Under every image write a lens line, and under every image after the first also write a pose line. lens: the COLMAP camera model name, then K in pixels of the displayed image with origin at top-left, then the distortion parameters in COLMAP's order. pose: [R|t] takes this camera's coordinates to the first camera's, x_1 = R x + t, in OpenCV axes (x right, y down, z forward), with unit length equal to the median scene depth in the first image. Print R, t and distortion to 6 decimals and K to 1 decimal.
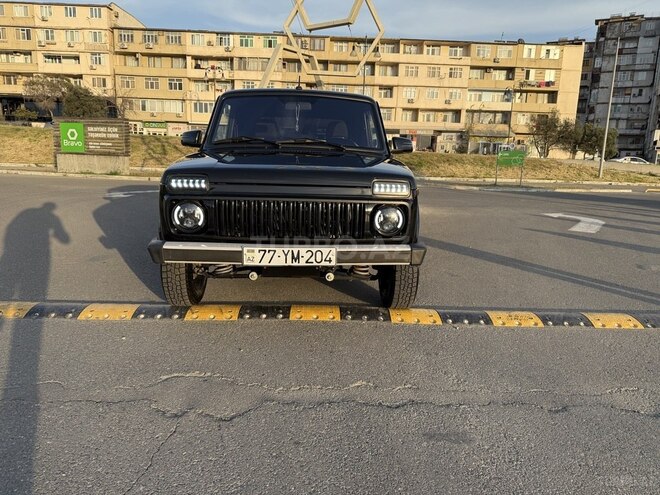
lens RADIAL K [[469.4, 0, 329.2], [0, 469.4, 237.4], [0, 0, 1]] dist [0.053720, -0.056857]
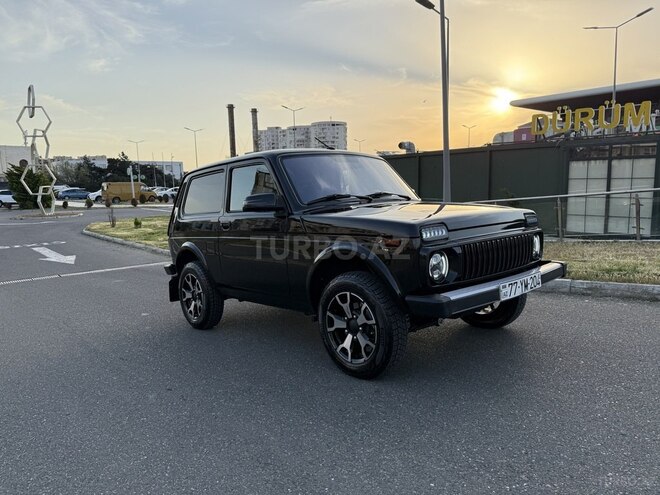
lens RADIAL K [[465.5, 0, 330.0], [0, 465.5, 247.5], [0, 0, 1]] dist [0.049777, -0.057482]
pose [[0.770725, -0.125519, 0.624682, -0.068195], [0.202856, 0.977728, -0.053824, -0.004936], [-0.604013, 0.168204, 0.779022, 0.023791]]
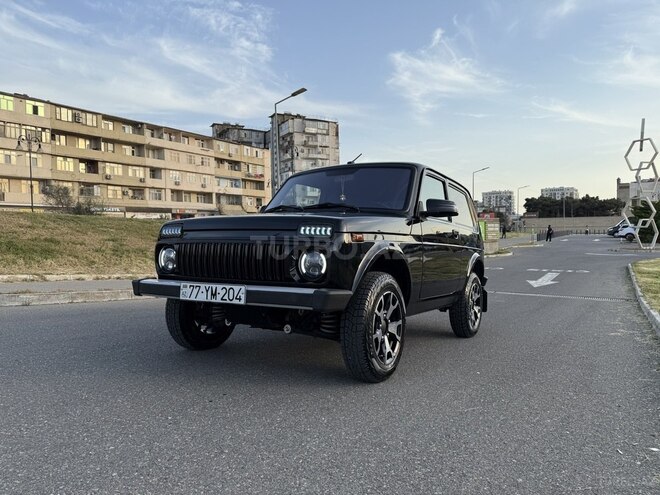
lens RADIAL K [[469.4, 0, 329.2], [0, 469.4, 237.4], [0, 0, 1]] dist [0.053720, -0.056857]
pose [[0.840435, -0.027522, -0.541213, 0.043421], [-0.108167, 0.970093, -0.217302, 0.007313], [0.531008, 0.241170, 0.812322, 0.015338]]
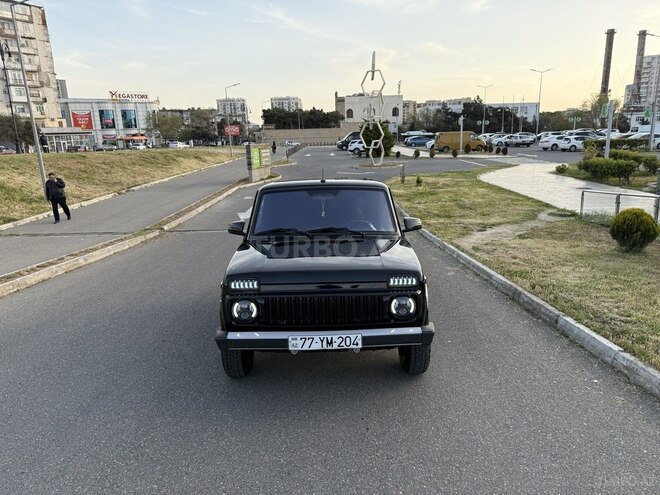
lens RADIAL K [[471.1, 0, 325.9], [0, 471.1, 233.6], [0, 0, 1]] dist [0.056570, -0.053985]
pose [[0.998042, -0.041337, -0.046947, -0.000567], [0.038724, 0.997720, -0.055273, -0.011036], [0.049125, 0.053346, 0.997367, -0.017762]]
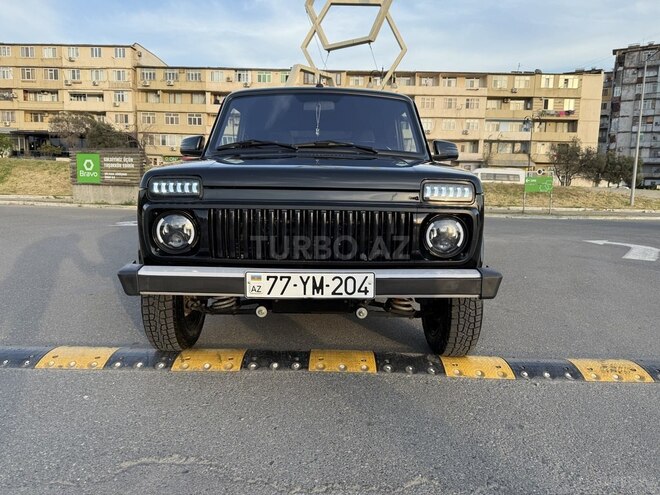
lens RADIAL K [[469.4, 0, 329.2], [0, 469.4, 237.4], [0, 0, 1]] dist [0.053720, -0.056857]
pose [[0.999414, -0.003750, -0.034037, -0.001799], [0.001432, 0.997693, -0.067877, 0.000973], [0.034213, 0.067788, 0.997113, 0.016781]]
